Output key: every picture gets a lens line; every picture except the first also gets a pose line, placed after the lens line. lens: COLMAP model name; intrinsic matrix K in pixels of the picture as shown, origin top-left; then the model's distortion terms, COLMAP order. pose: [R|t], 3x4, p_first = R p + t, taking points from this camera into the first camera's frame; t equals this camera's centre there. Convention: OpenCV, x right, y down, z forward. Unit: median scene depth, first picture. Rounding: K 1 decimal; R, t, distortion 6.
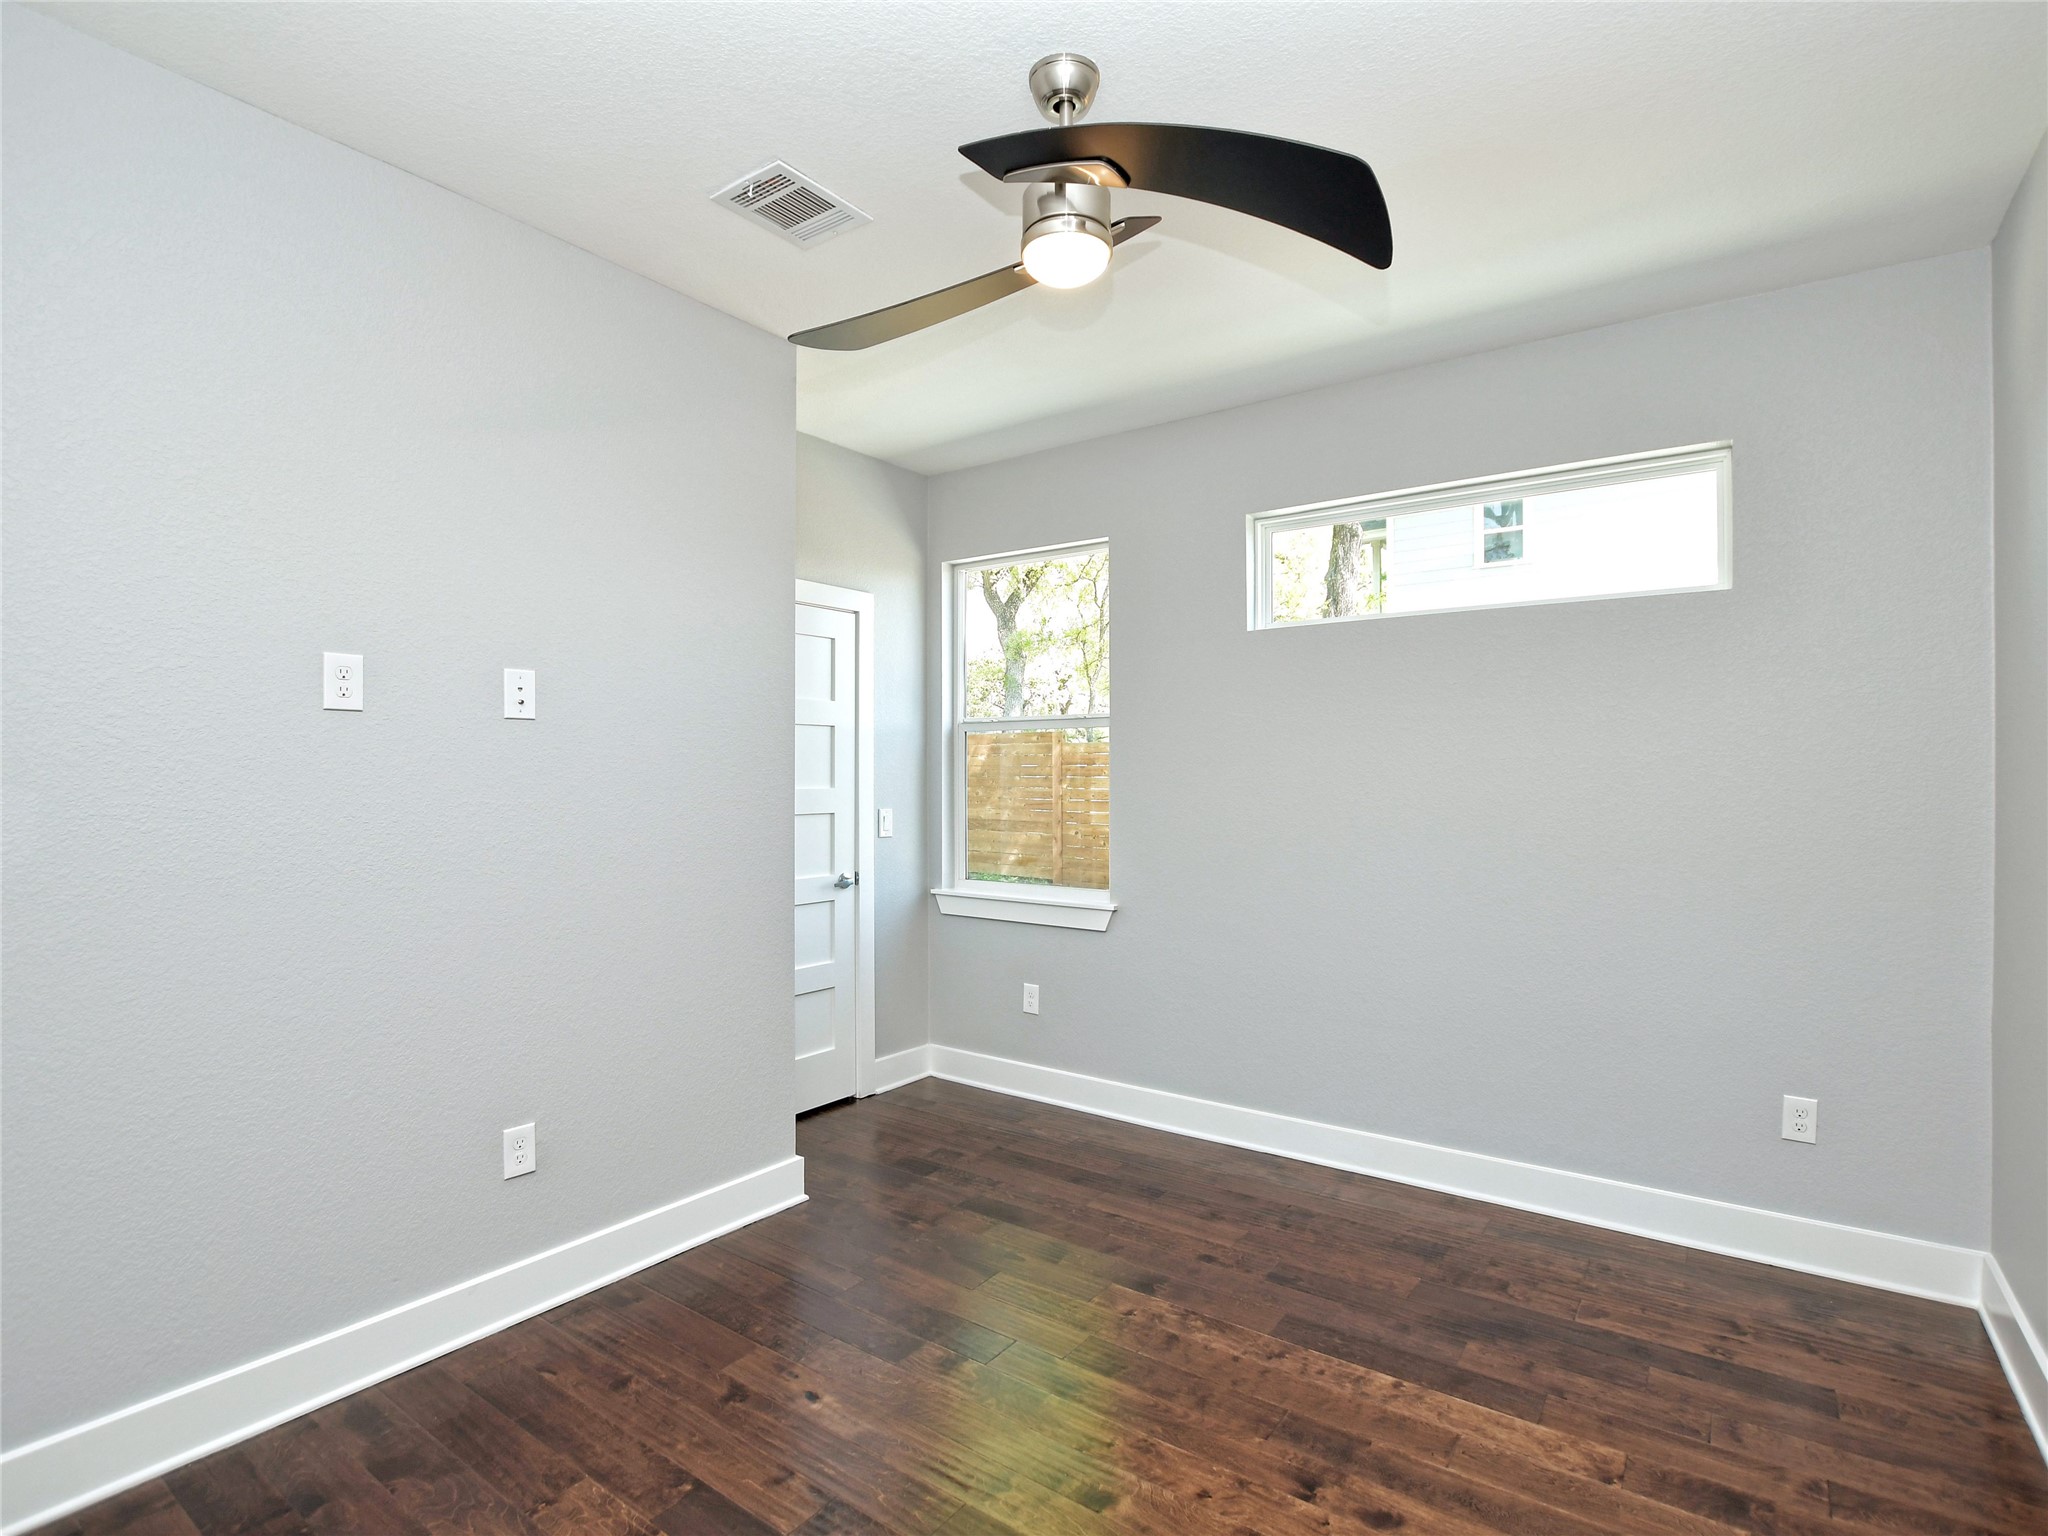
lens RADIAL K [[1015.1, 0, 1020.5], [0, 1015.1, 778.3], [0, 0, 1]] dist [-0.028878, 0.001428]
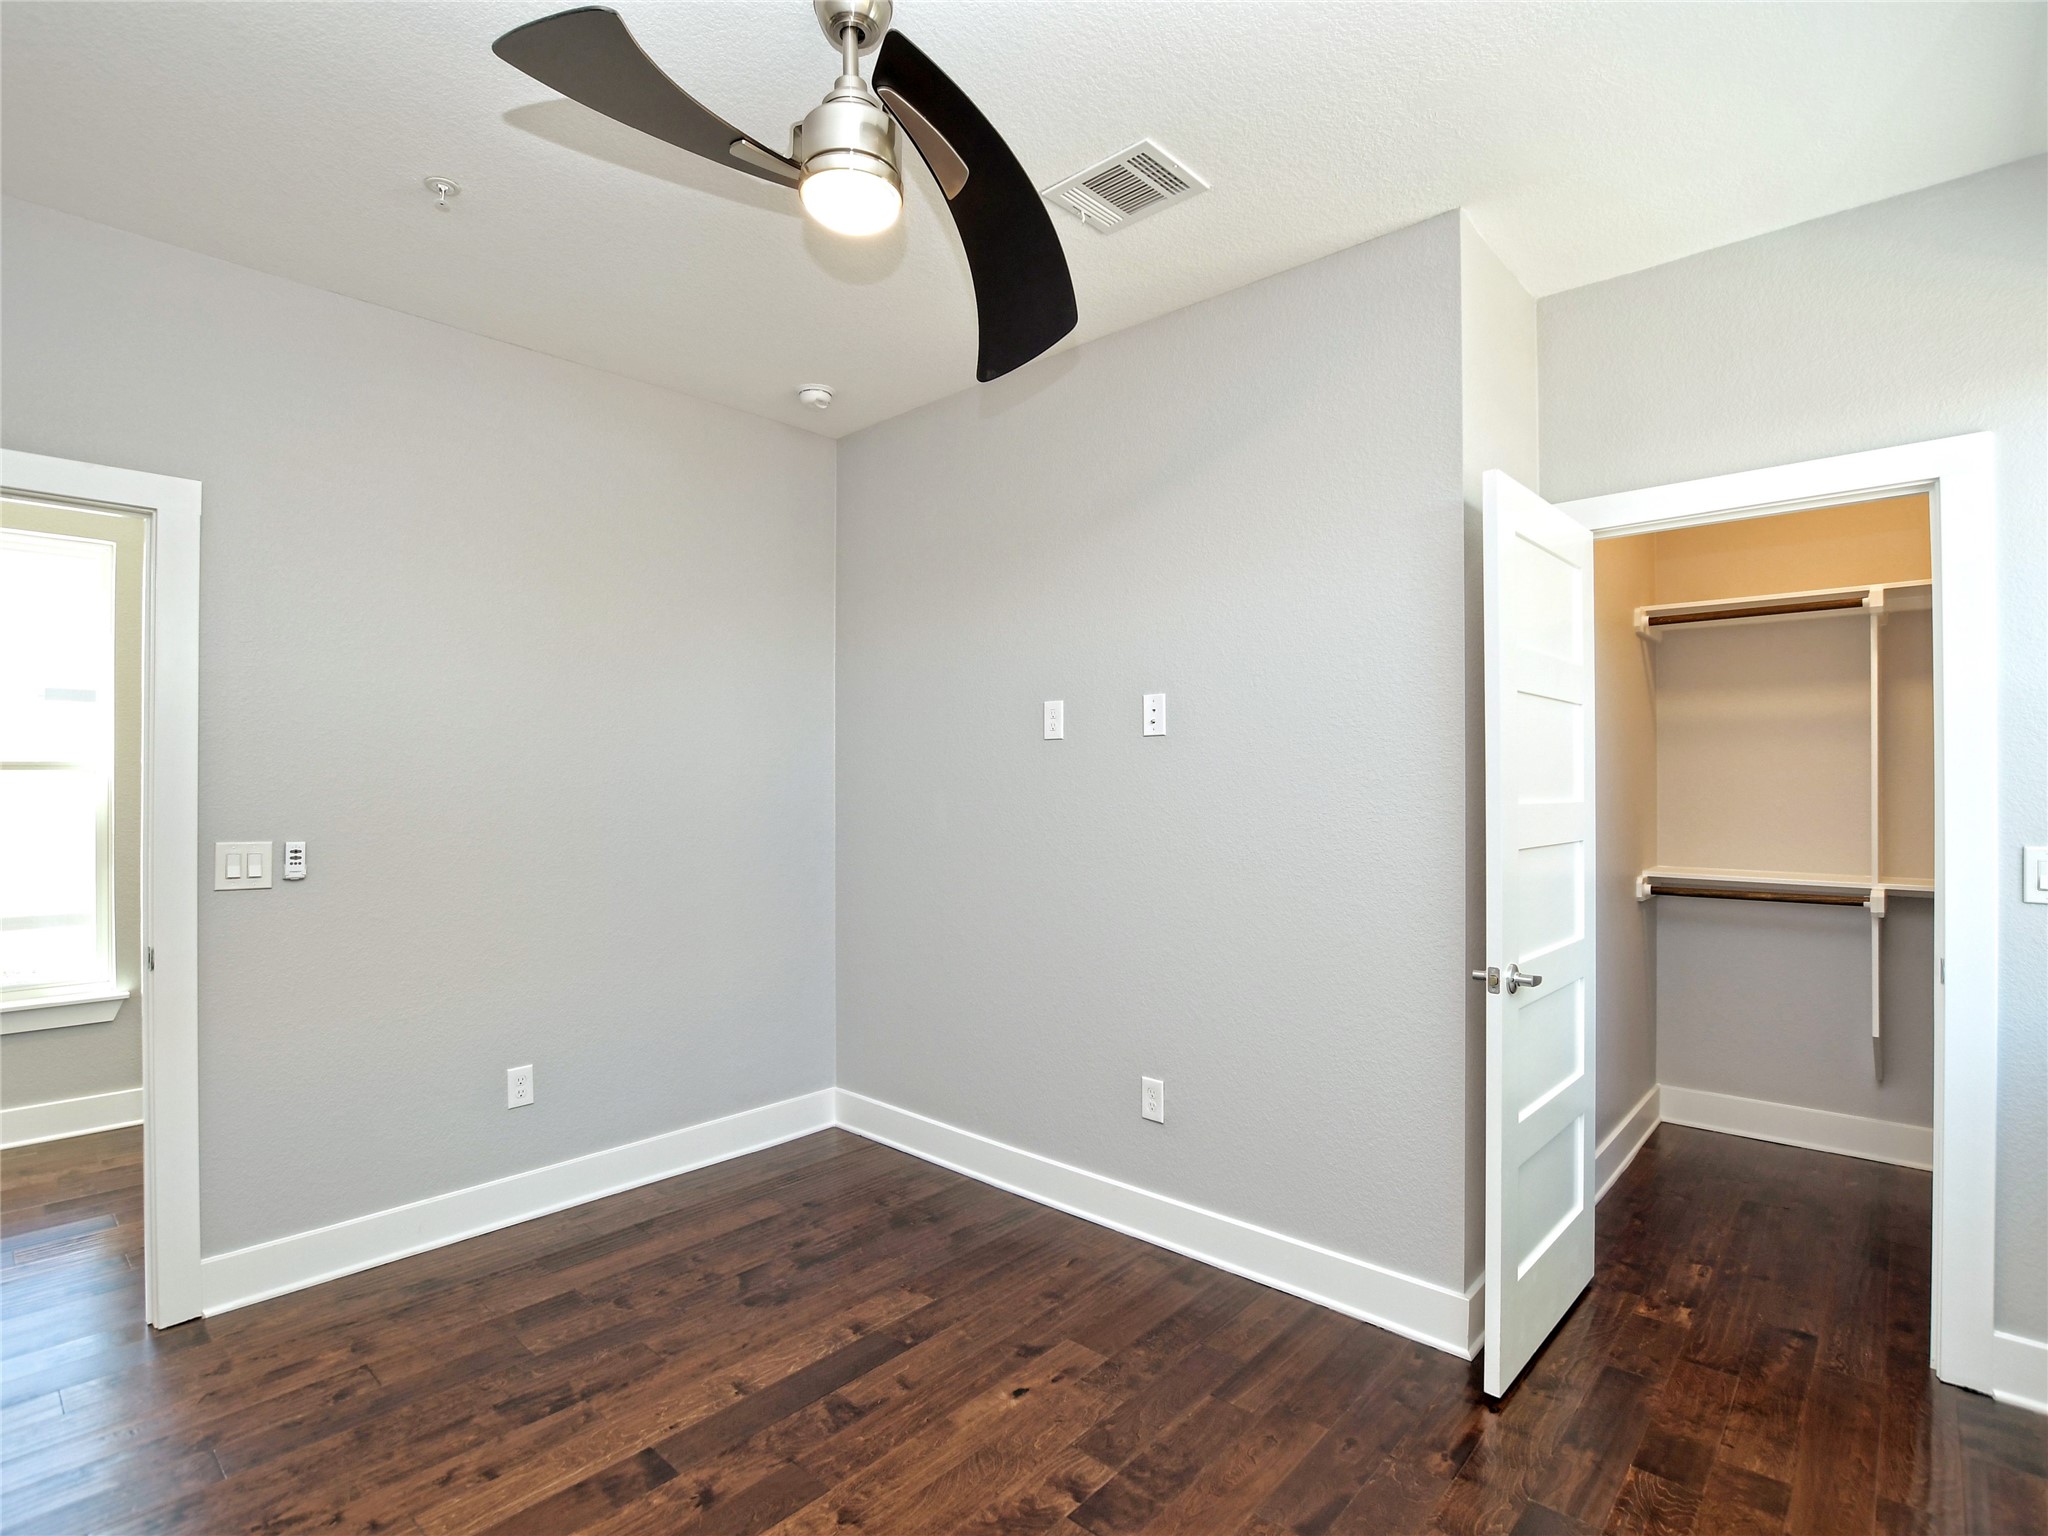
lens RADIAL K [[1015.1, 0, 1020.5], [0, 1015.1, 778.3], [0, 0, 1]] dist [-0.028878, 0.001428]
pose [[-0.109328, -0.004134, -0.993997, 0.706042], [0.001715, 0.999989, -0.004348, -0.004011], [0.994004, -0.002180, -0.109320, 0.970103]]
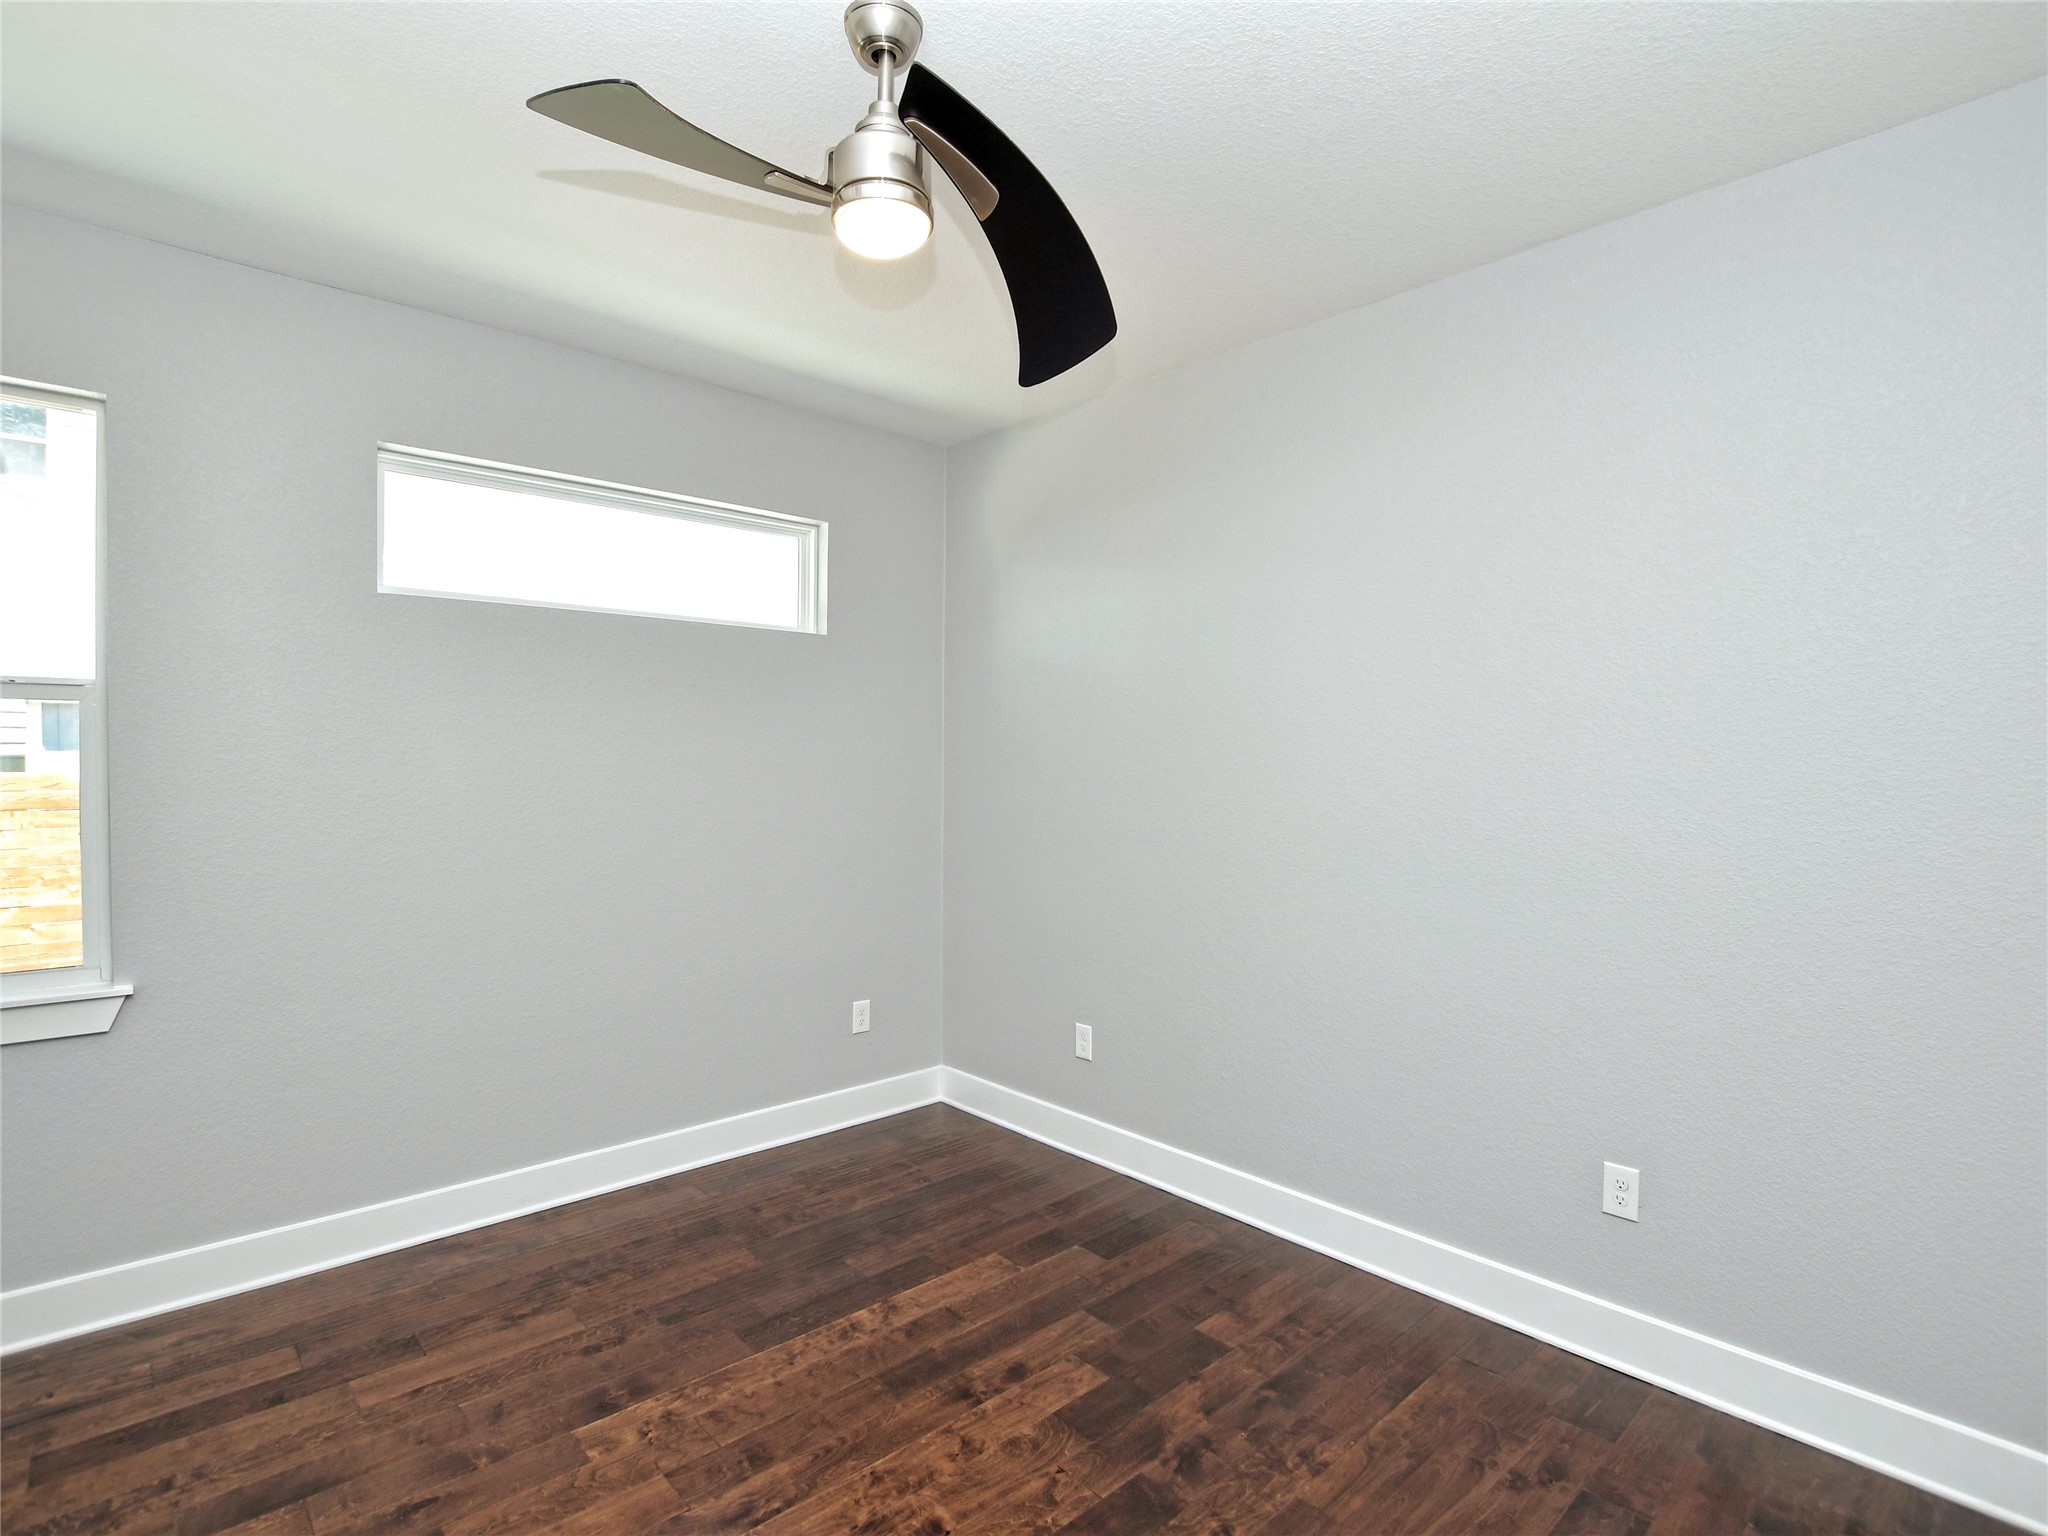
lens RADIAL K [[1015.1, 0, 1020.5], [0, 1015.1, 778.3], [0, 0, 1]] dist [-0.028878, 0.001428]
pose [[0.196642, -0.019764, 0.980276, -0.643848], [-0.003756, 0.999774, 0.020911, -0.031634], [-0.980468, -0.007794, 0.196523, 0.544831]]
